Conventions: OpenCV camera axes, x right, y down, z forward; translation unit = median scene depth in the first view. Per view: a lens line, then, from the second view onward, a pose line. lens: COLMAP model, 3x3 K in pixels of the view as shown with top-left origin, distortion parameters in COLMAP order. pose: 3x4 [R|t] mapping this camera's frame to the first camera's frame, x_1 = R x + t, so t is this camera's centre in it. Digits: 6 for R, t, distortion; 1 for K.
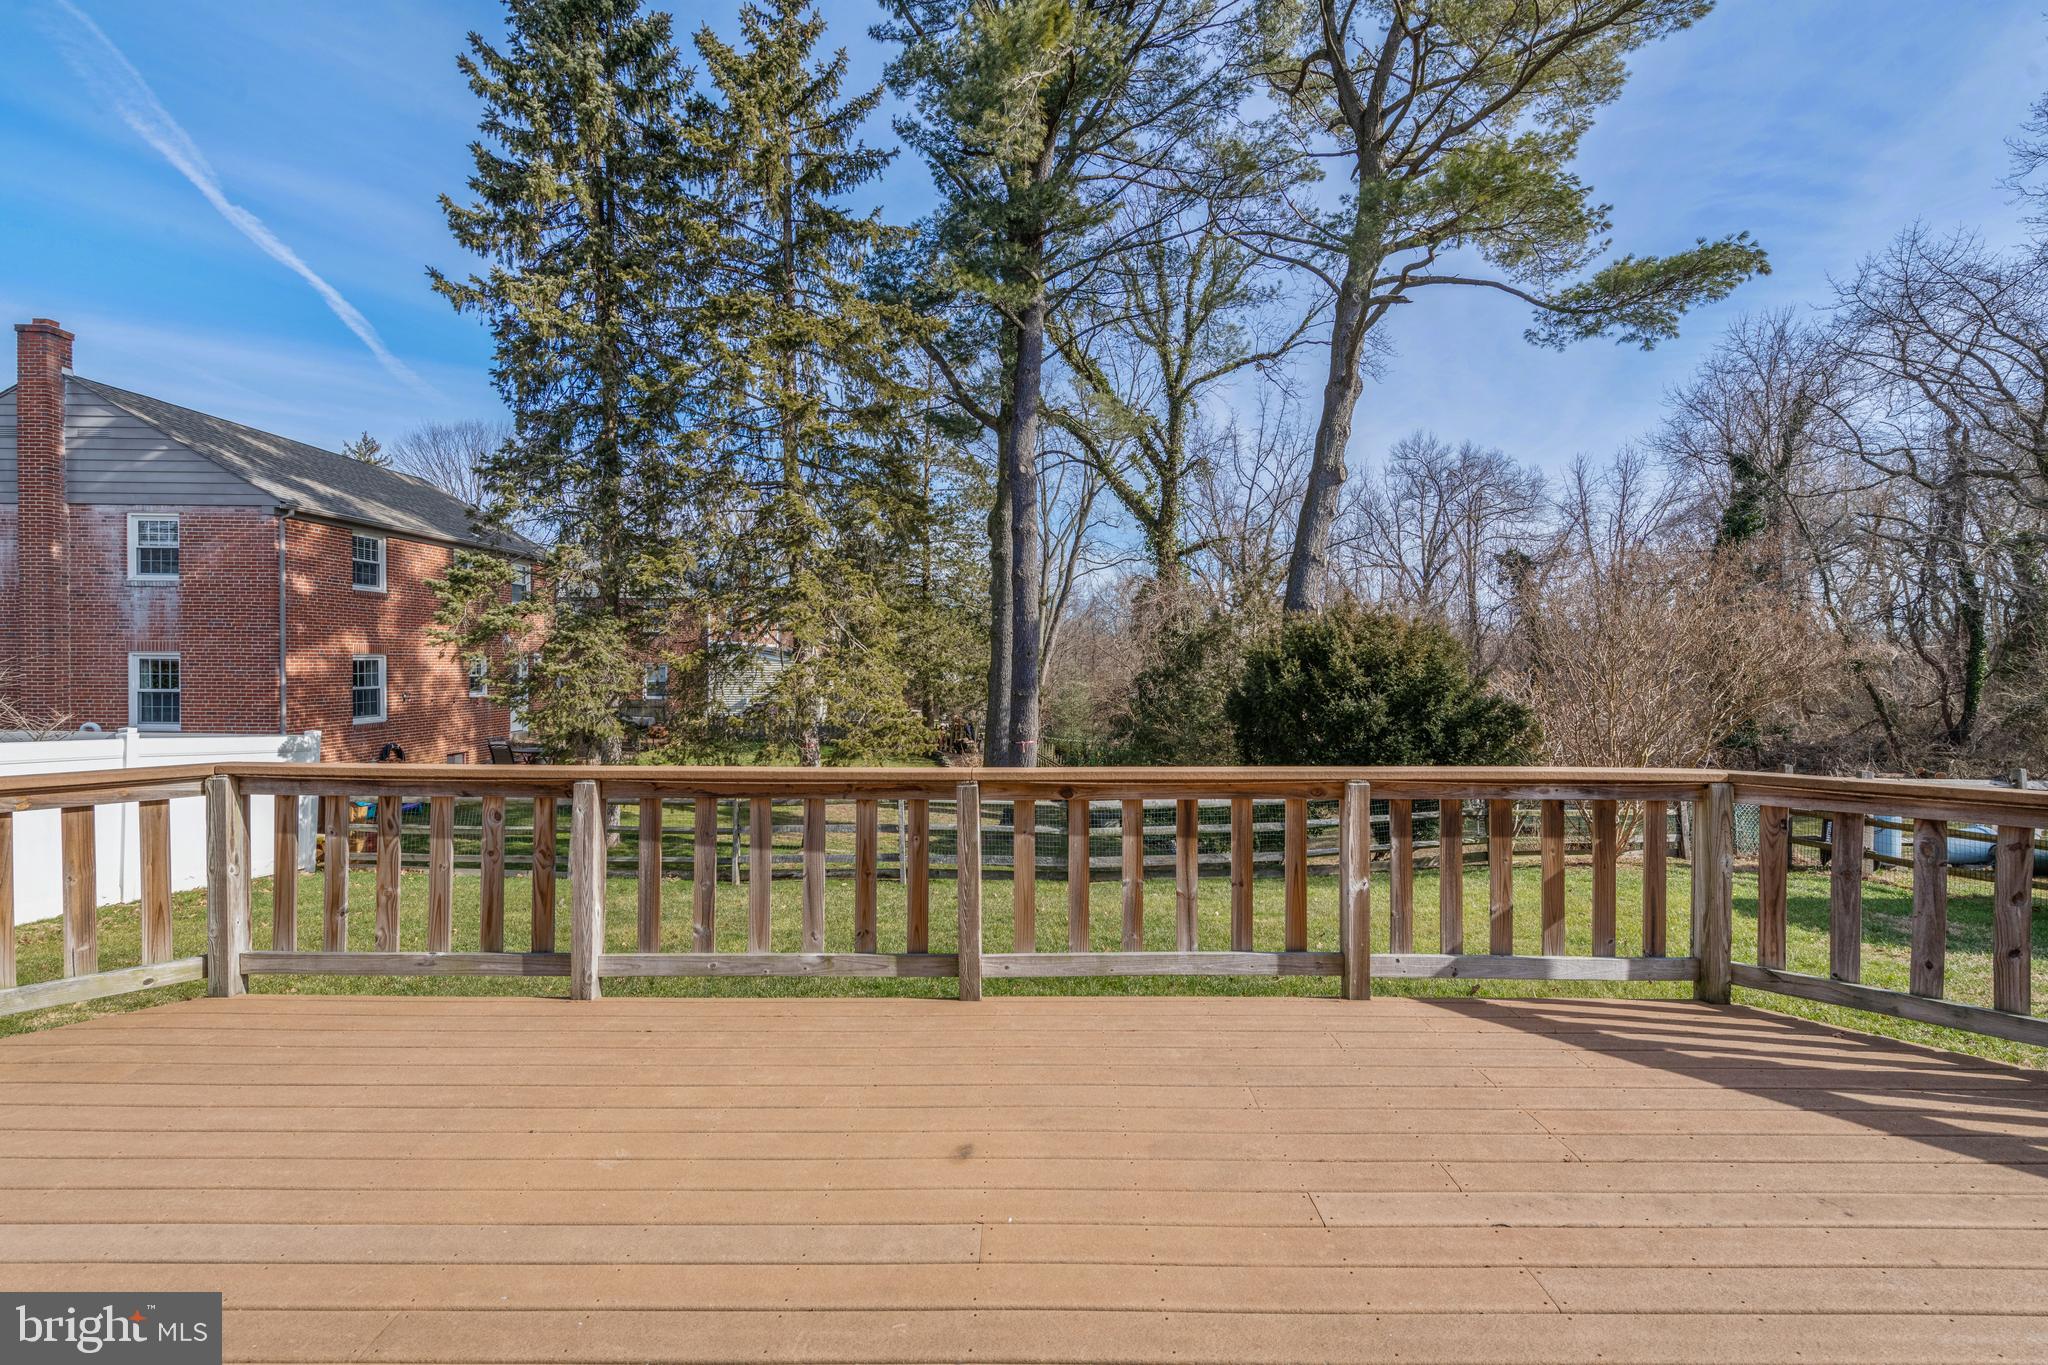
lens RADIAL K [[865.7, 0, 1035.7], [0, 865.7, 666.0], [0, 0, 1]] dist [-0.000901, -0.000455]
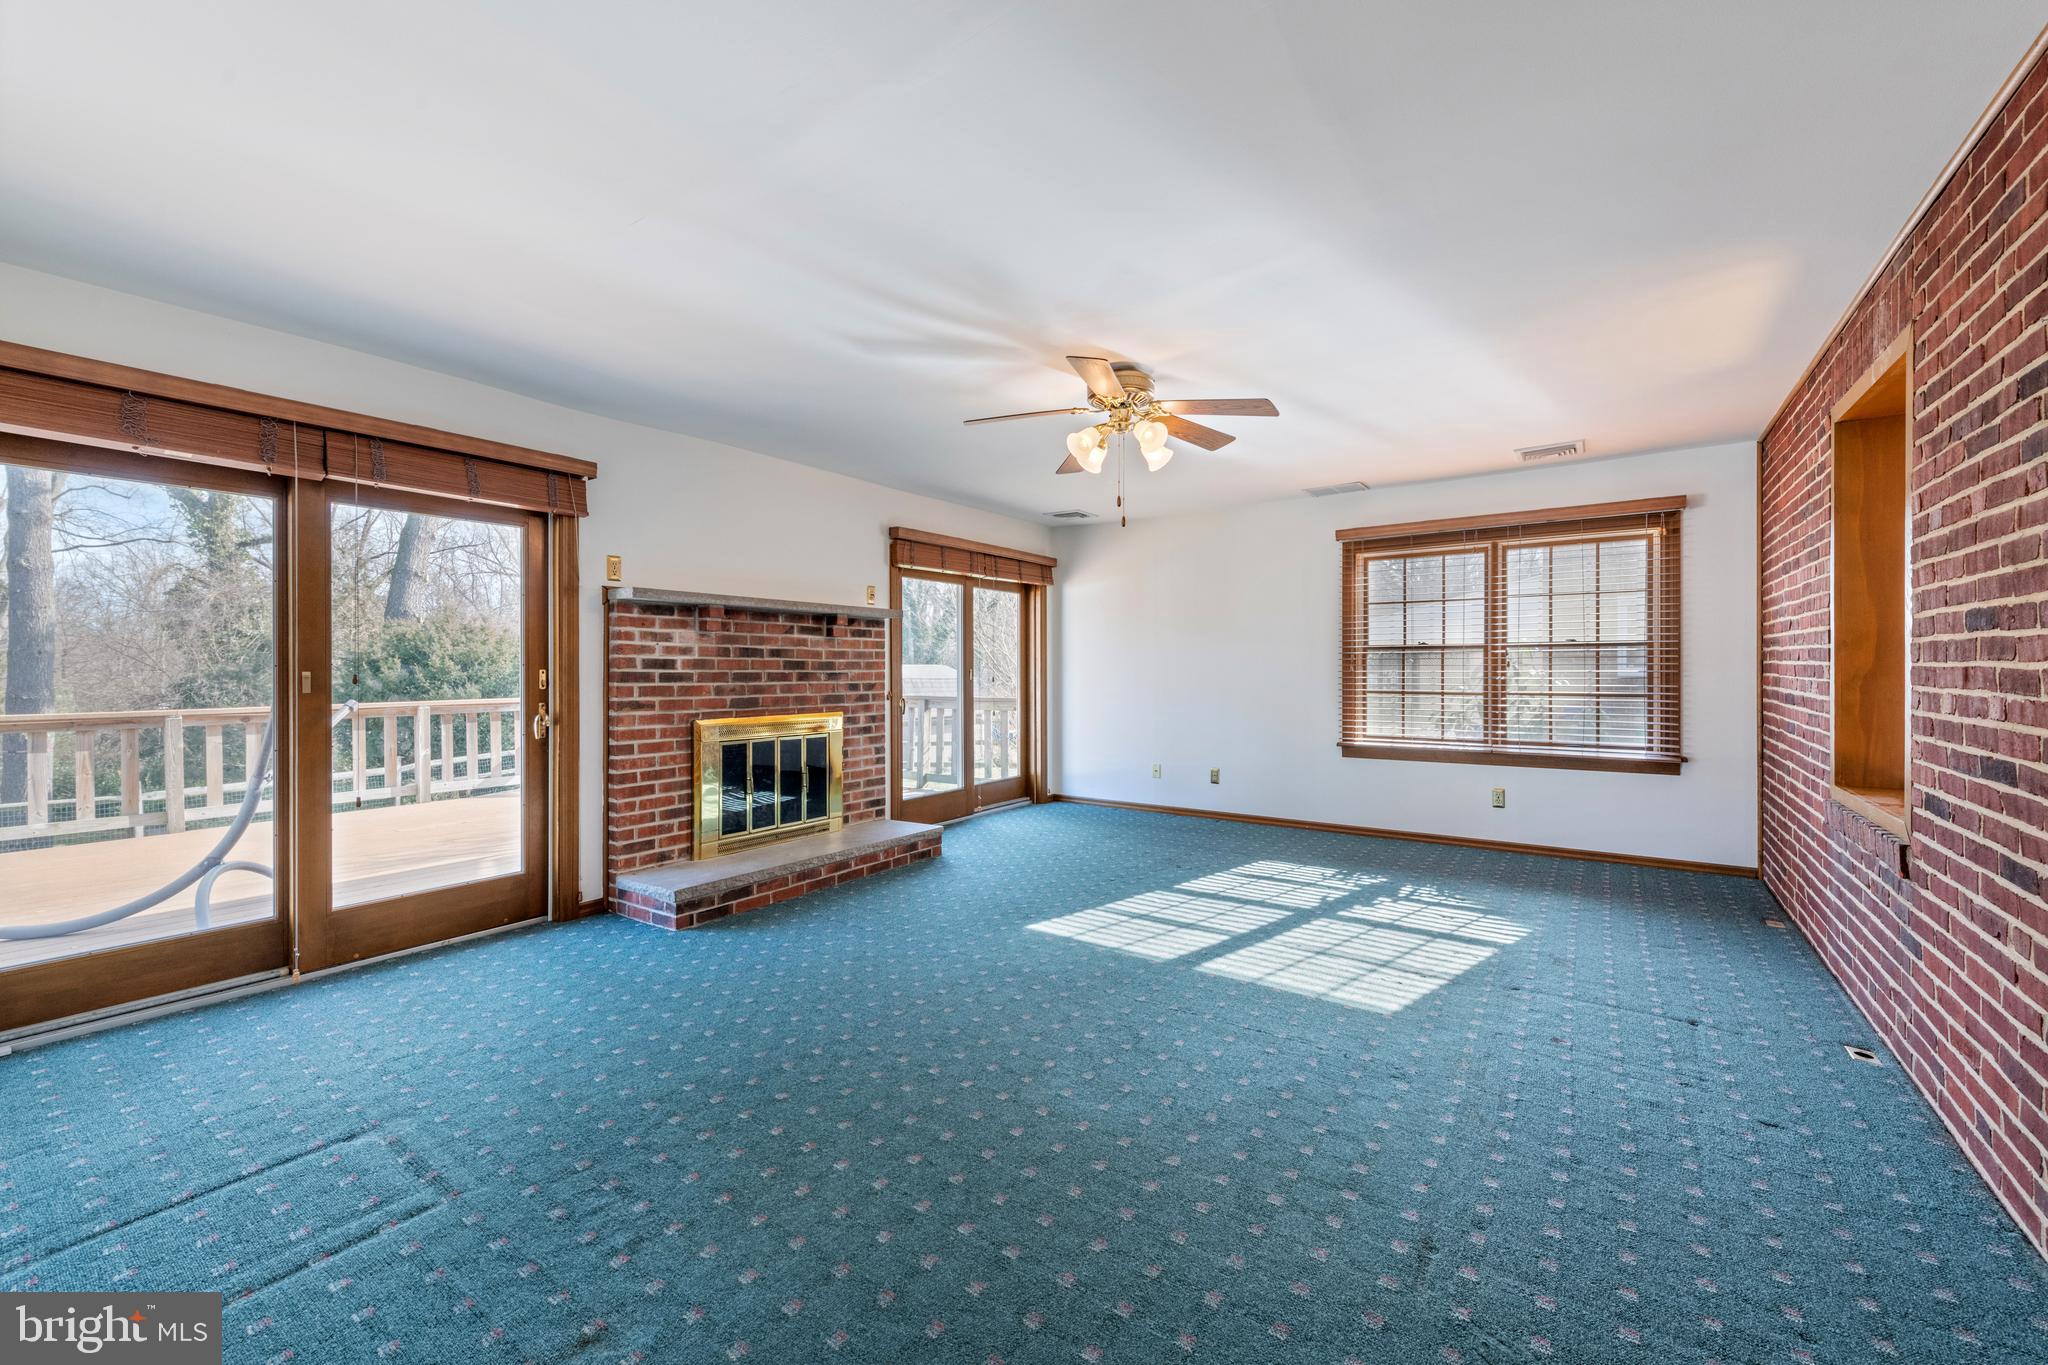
lens RADIAL K [[806.5, 0, 1019.6], [0, 806.5, 668.0], [0, 0, 1]] dist [0.015670, 0.000114]
pose [[0.589761, -0.003291, 0.807571, -0.100256], [0.005693, 0.999984, -0.000082, 0.009886], [-0.807557, 0.004646, 0.589771, -0.356755]]
